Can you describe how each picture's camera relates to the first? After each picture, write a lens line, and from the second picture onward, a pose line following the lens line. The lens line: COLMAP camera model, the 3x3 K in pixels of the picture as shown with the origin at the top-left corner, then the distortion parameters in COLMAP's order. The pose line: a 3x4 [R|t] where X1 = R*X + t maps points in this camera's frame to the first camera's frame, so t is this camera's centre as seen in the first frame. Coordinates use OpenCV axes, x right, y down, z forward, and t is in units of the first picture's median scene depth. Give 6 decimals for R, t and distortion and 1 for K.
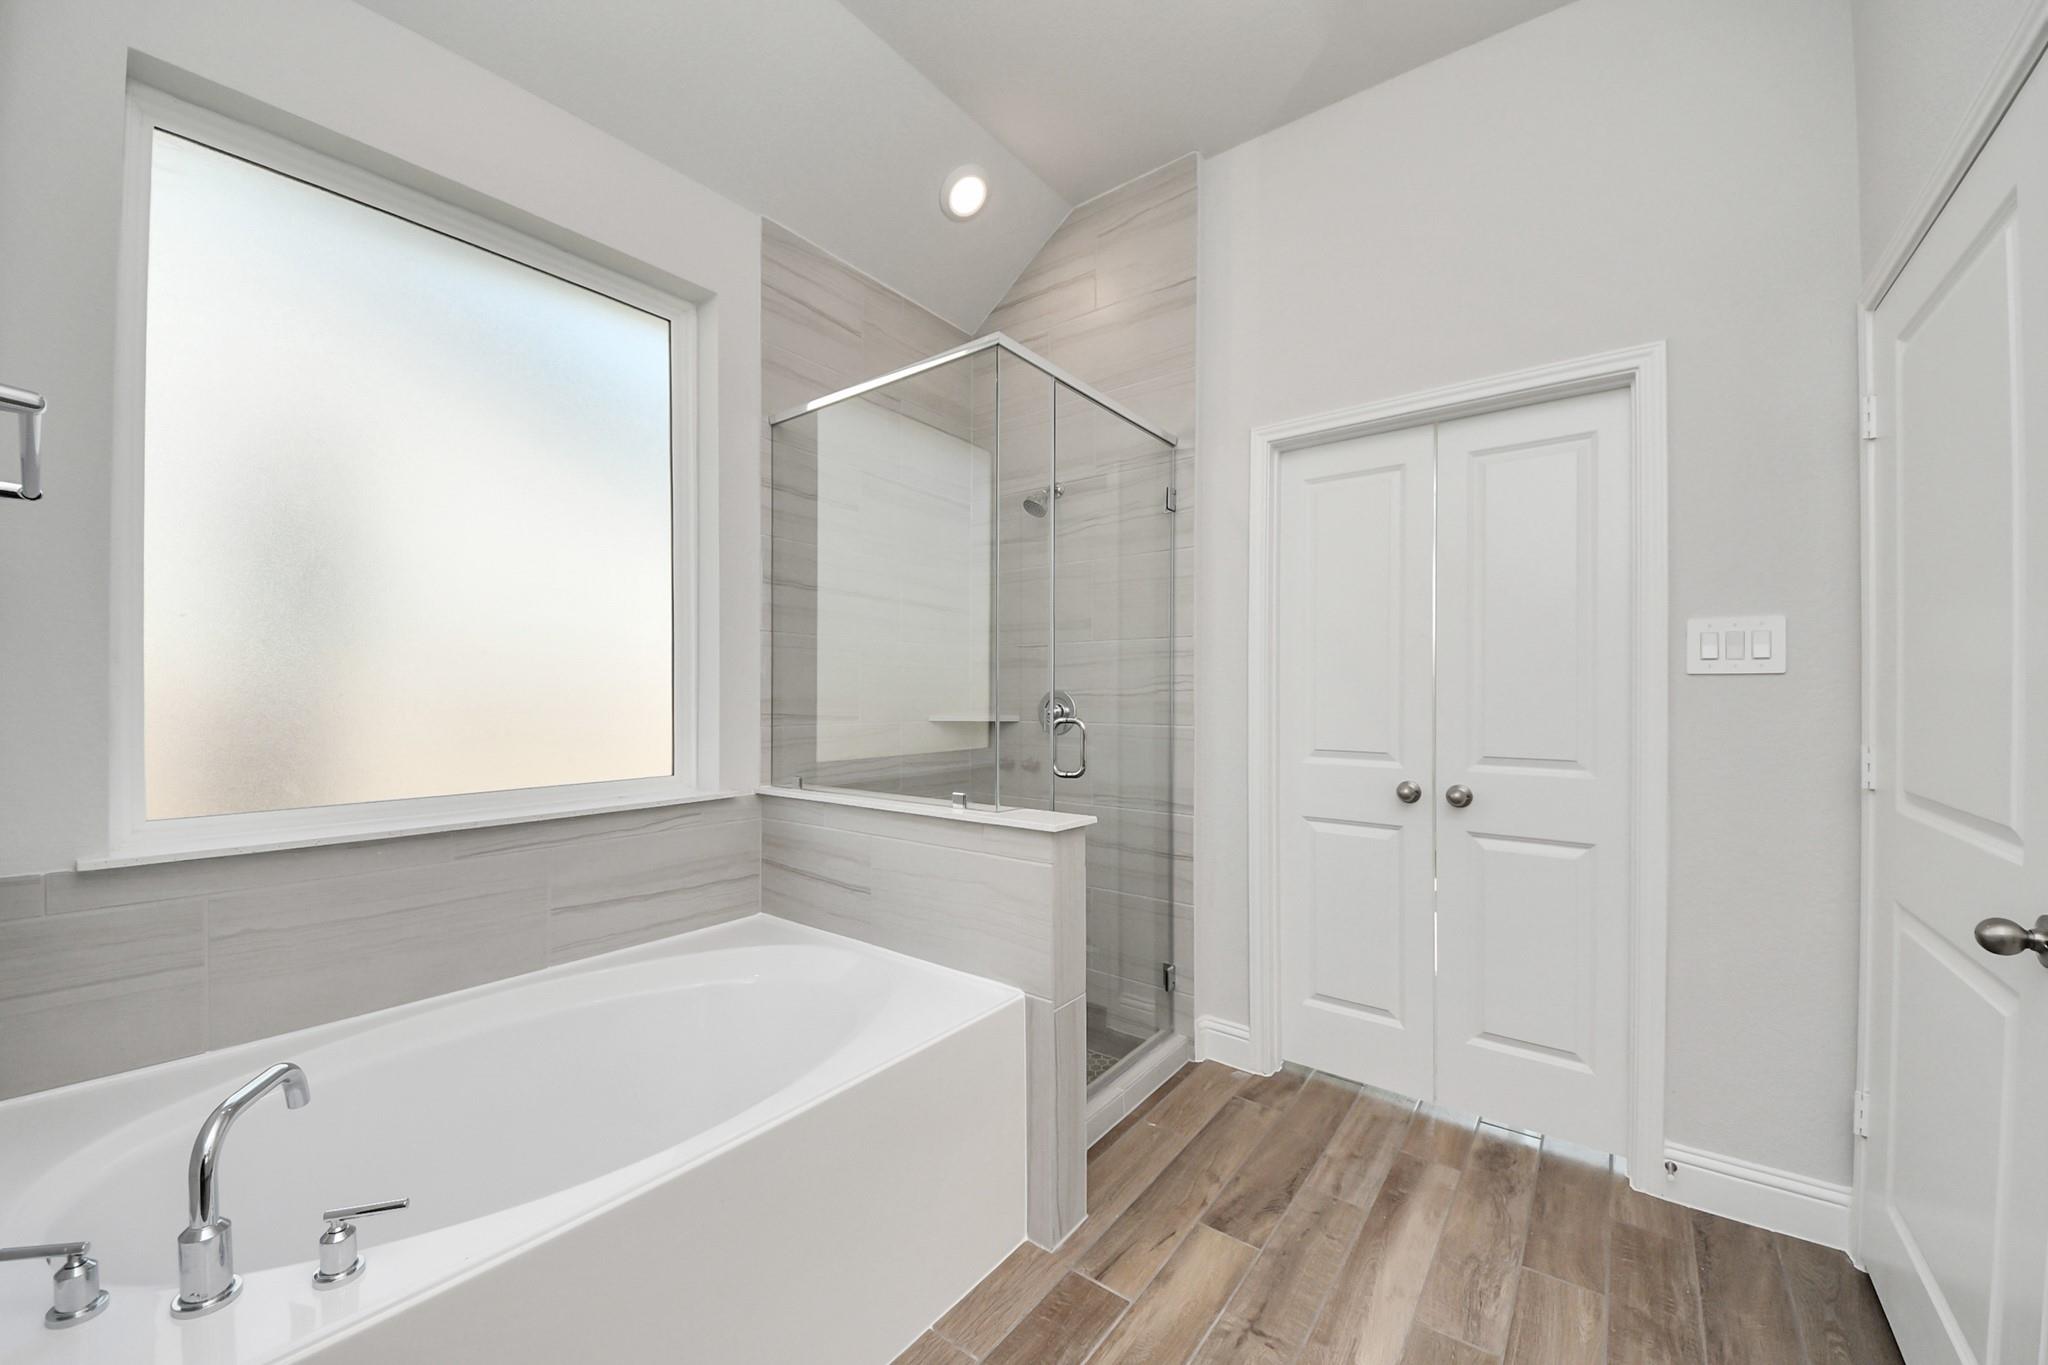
lens RADIAL K [[776.8, 0, 1024.7], [0, 776.8, 695.4], [0, 0, 1]] dist [0.027173, -0.019034]
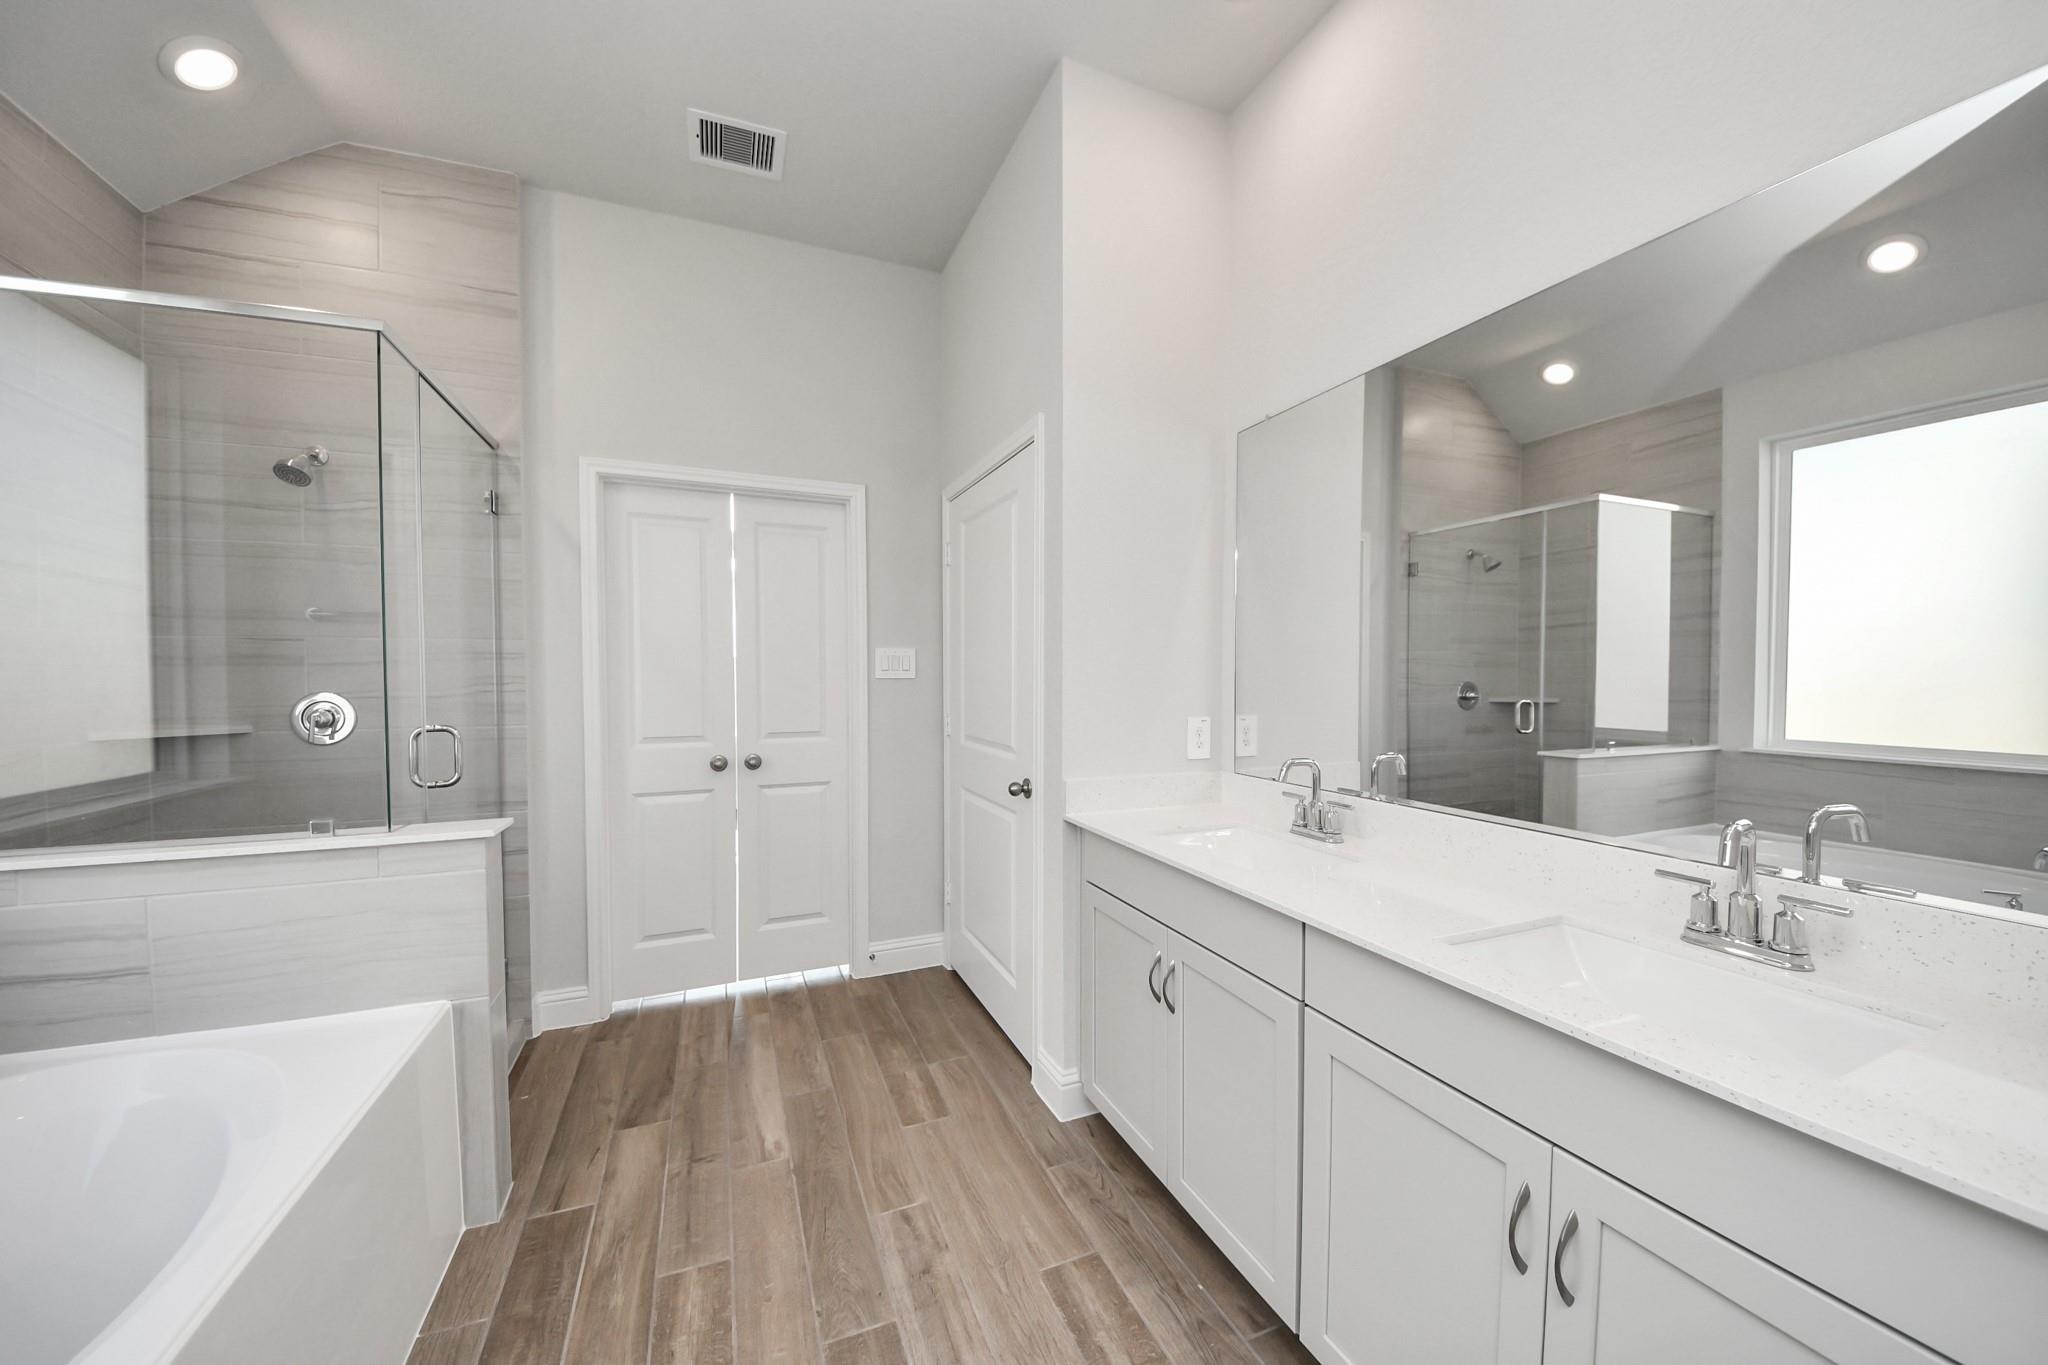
lens RADIAL K [[756.3, 0, 1023.8], [0, 756.3, 687.1], [0, 0, 1]] dist [0.010658, -0.000234]
pose [[0.490701, -0.022081, 0.871048, -0.472596], [0.005387, 0.999737, 0.022308, -0.042335], [-0.871312, -0.006254, 0.490690, -0.130990]]
